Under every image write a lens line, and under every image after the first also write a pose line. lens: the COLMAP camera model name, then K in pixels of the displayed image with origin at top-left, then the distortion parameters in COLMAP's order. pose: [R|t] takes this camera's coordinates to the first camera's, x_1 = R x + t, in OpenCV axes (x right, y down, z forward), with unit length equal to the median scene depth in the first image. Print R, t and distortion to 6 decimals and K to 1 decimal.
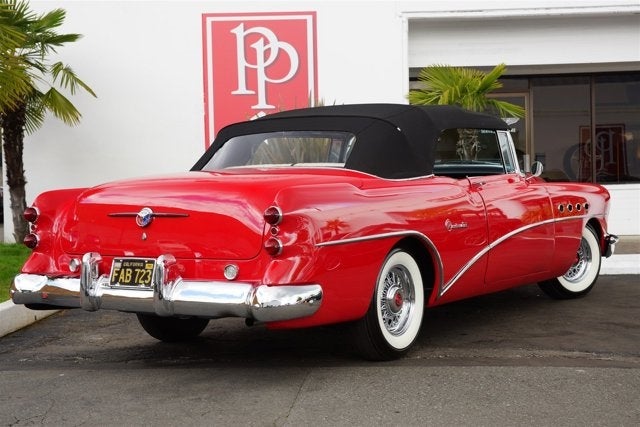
lens RADIAL K [[1015.9, 0, 320.0], [0, 1015.9, 213.5], [0, 0, 1]] dist [0.113842, 0.034344]
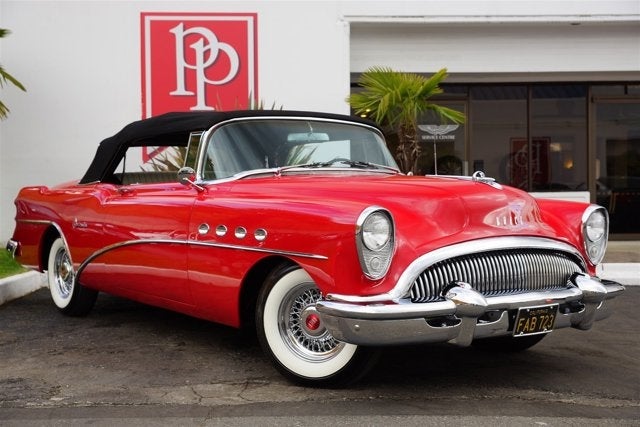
lens RADIAL K [[900.4, 0, 320.0], [0, 900.4, 213.5], [0, 0, 1]] dist [0.068784, 0.046546]
pose [[0.998811, 0.012953, 0.046990, 0.018380], [-0.012911, 0.999916, -0.001198, -0.003550], [-0.047001, 0.000590, 0.998895, 0.122805]]
